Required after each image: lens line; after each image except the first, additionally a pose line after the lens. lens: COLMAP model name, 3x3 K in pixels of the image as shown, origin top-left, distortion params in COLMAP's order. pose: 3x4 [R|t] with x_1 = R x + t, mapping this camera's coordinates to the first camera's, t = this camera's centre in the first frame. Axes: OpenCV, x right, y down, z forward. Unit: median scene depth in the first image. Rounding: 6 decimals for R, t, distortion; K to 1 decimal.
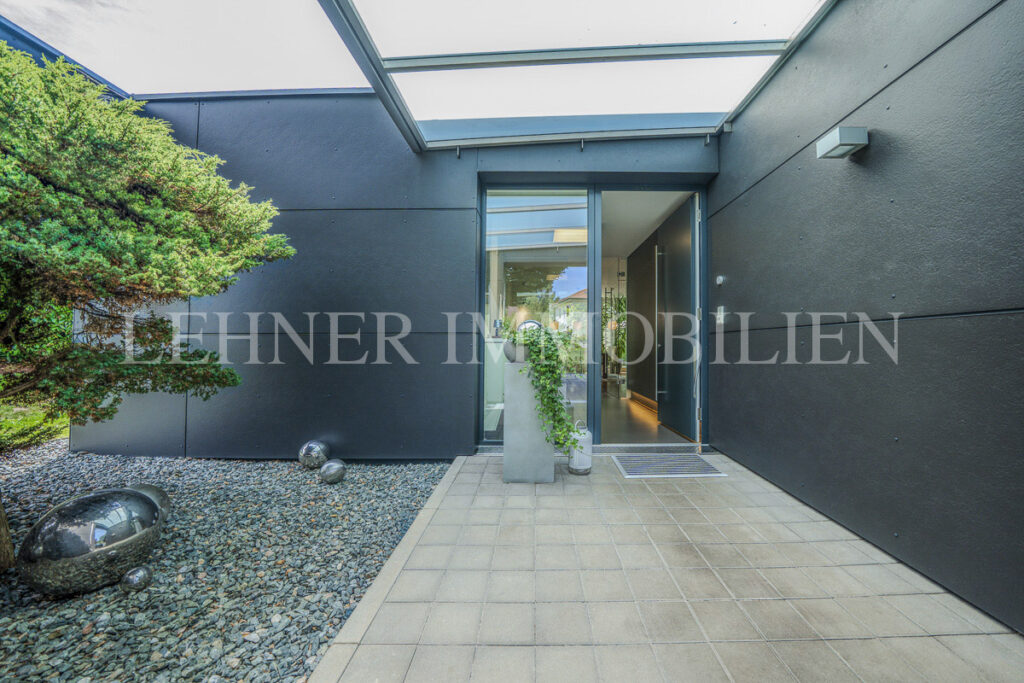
lens RADIAL K [[352.2, 0, 516.3], [0, 352.2, 336.1], [0, 0, 1]] dist [-0.016239, 0.000143]
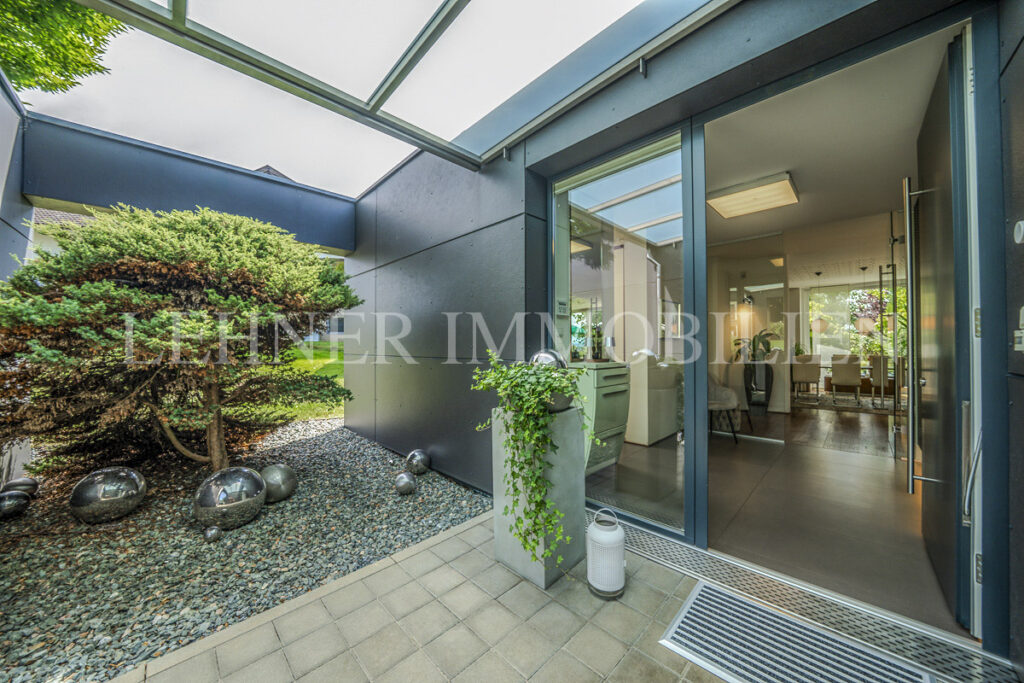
lens RADIAL K [[352.2, 0, 516.3], [0, 352.2, 336.1], [0, 0, 1]] dist [-0.016239, 0.000143]
pose [[0.738233, -0.012059, -0.674438, 0.509975], [0.017057, 0.999854, 0.000793, -0.078370], [0.674330, -0.012089, 0.738331, 0.442456]]
